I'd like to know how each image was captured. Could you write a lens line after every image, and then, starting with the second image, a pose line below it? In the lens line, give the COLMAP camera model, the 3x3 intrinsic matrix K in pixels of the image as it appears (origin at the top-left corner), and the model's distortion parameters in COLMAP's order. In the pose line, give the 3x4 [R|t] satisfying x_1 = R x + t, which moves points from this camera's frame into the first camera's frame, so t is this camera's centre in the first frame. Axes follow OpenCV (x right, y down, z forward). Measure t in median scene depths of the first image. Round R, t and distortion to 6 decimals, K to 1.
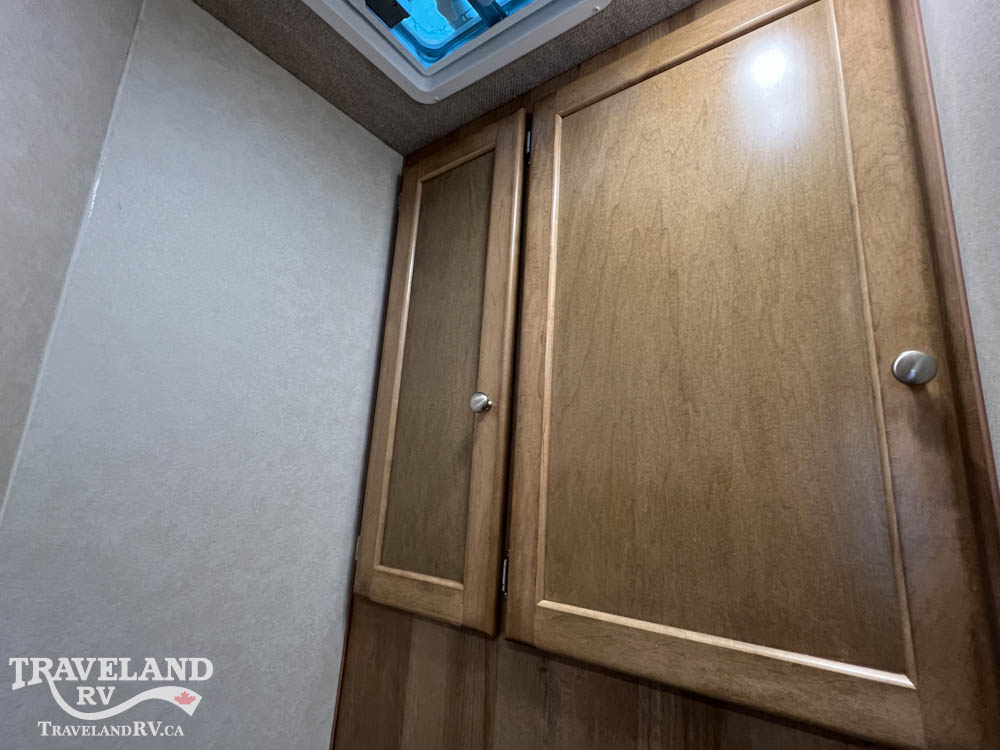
lens RADIAL K [[492.1, 0, 504.4], [0, 492.1, 374.0], [0, 0, 1]] dist [-0.000744, 0.000244]
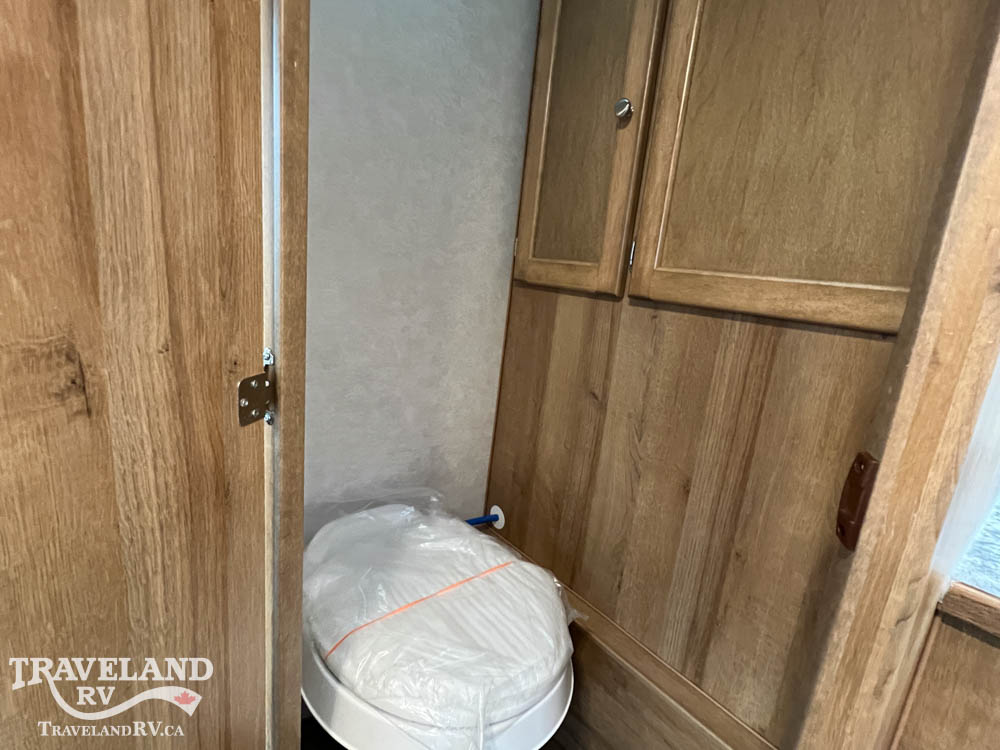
lens RADIAL K [[492.1, 0, 504.4], [0, 492.1, 374.0], [0, 0, 1]] dist [-0.000744, 0.000244]
pose [[0.968532, 0.092103, -0.231221, 0.004586], [0.012679, 0.909544, 0.415414, 0.156696], [0.248566, -0.405273, 0.879755, -0.373531]]
